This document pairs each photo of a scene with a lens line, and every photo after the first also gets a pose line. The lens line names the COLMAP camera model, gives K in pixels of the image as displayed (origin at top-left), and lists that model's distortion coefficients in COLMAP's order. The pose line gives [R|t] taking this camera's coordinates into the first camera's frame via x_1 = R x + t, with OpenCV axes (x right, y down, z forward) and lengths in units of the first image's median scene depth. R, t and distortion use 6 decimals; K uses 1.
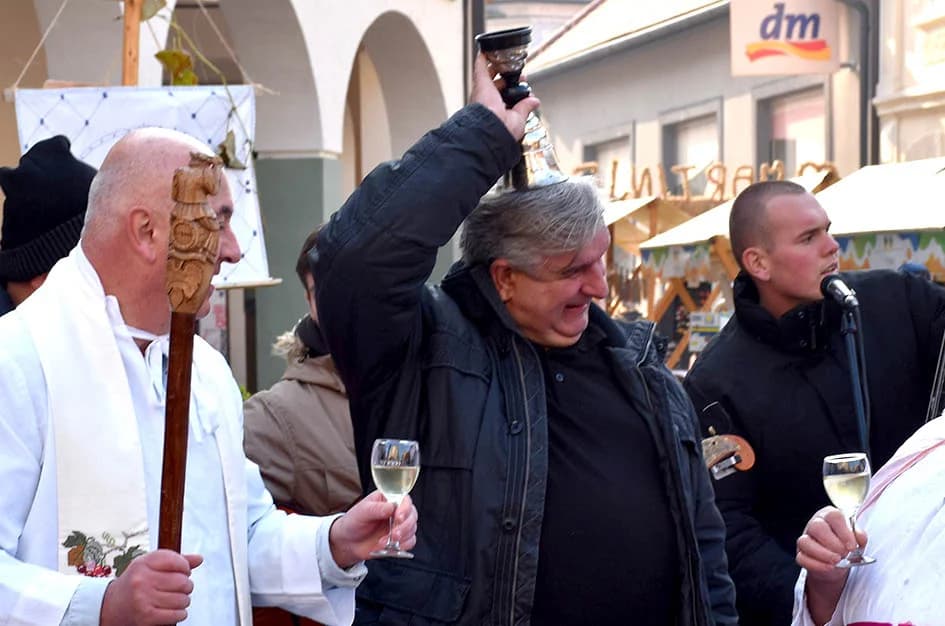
lens RADIAL K [[4034.4, 0, 467.0], [0, 4034.4, 315.3], [0, 0, 1]] dist [2.060083, 0.000000]
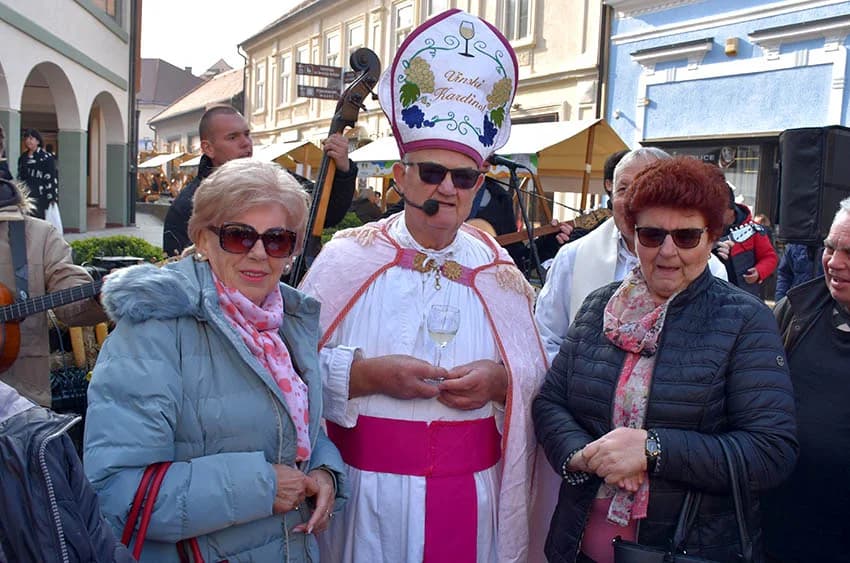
lens RADIAL K [[810.8, 0, 445.7], [0, 810.8, 280.4], [0, 0, 1]] dist [-0.070162, 0.000000]
pose [[0.936811, 0.020584, 0.349230, 0.014707], [-0.058693, 0.993365, 0.098895, 0.000212], [-0.344877, -0.113143, 0.931804, 0.202772]]
